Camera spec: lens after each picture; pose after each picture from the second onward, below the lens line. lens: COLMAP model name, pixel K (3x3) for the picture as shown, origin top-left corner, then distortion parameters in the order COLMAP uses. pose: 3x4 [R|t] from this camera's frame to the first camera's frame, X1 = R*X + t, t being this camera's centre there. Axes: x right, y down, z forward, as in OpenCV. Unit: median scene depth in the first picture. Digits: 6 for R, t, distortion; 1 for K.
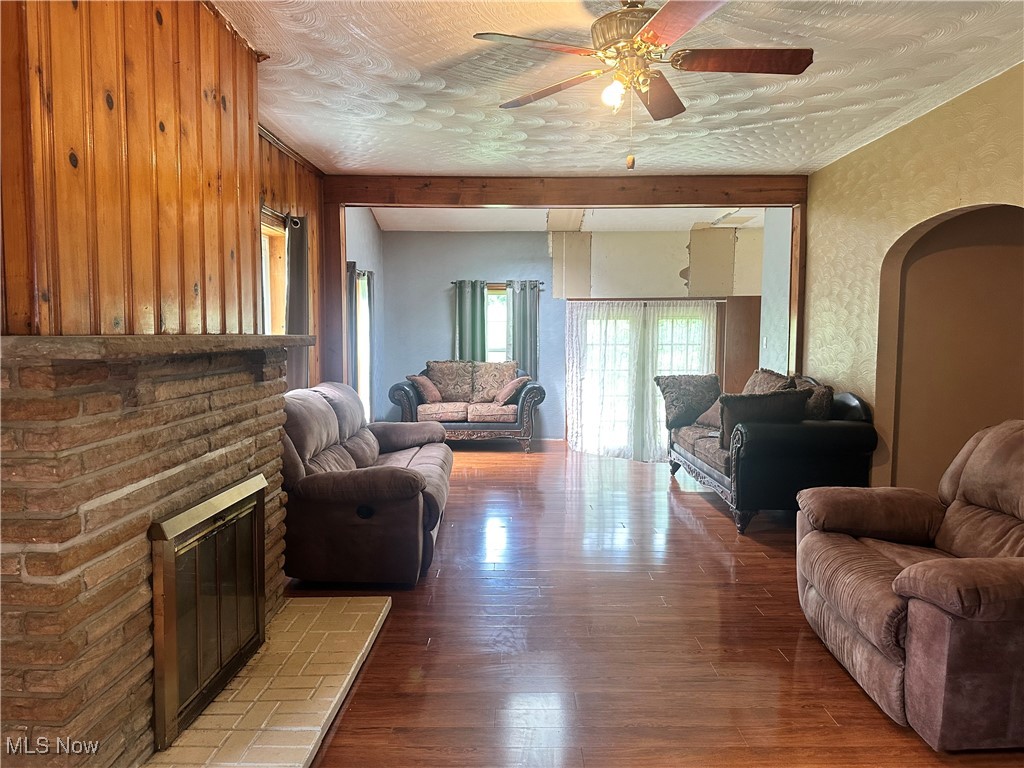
lens RADIAL K [[722.9, 0, 512.6], [0, 722.9, 382.4], [0, 0, 1]] dist [0.035505, -0.024041]
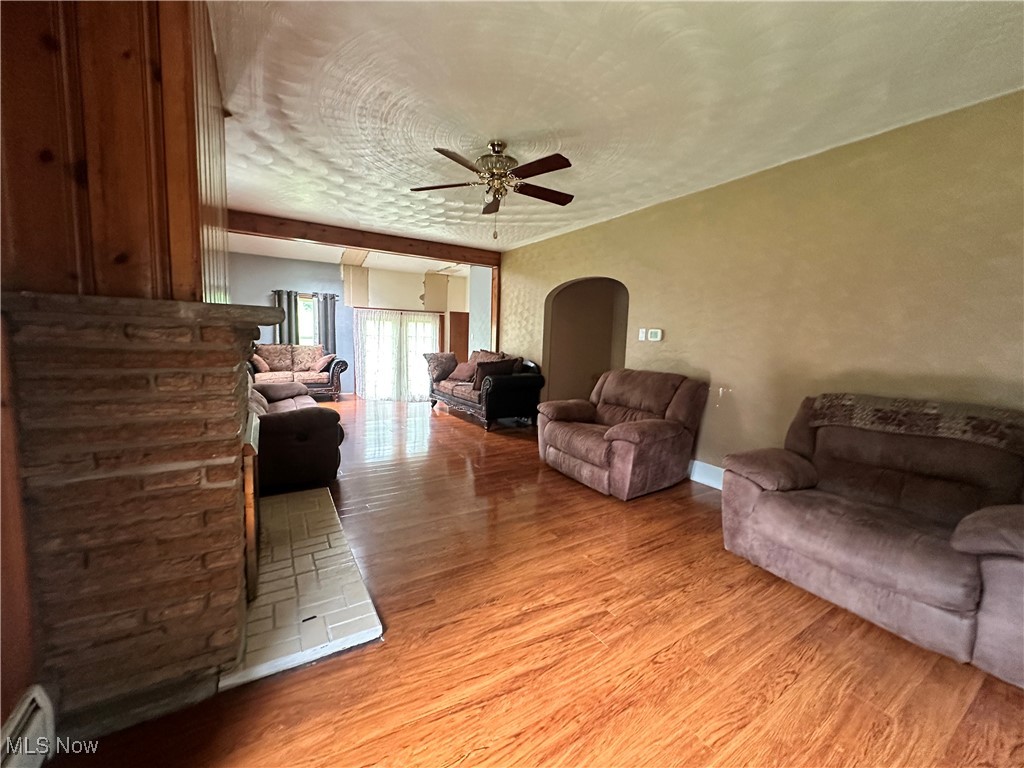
lens RADIAL K [[413.0, 0, 511.8], [0, 413.0, 382.0], [0, 0, 1]] dist [0.002146, -0.000207]
pose [[0.841865, -0.032783, 0.538691, -0.224023], [0.007587, 0.998774, 0.048924, 0.017410], [-0.539634, -0.037101, 0.841082, 0.026116]]
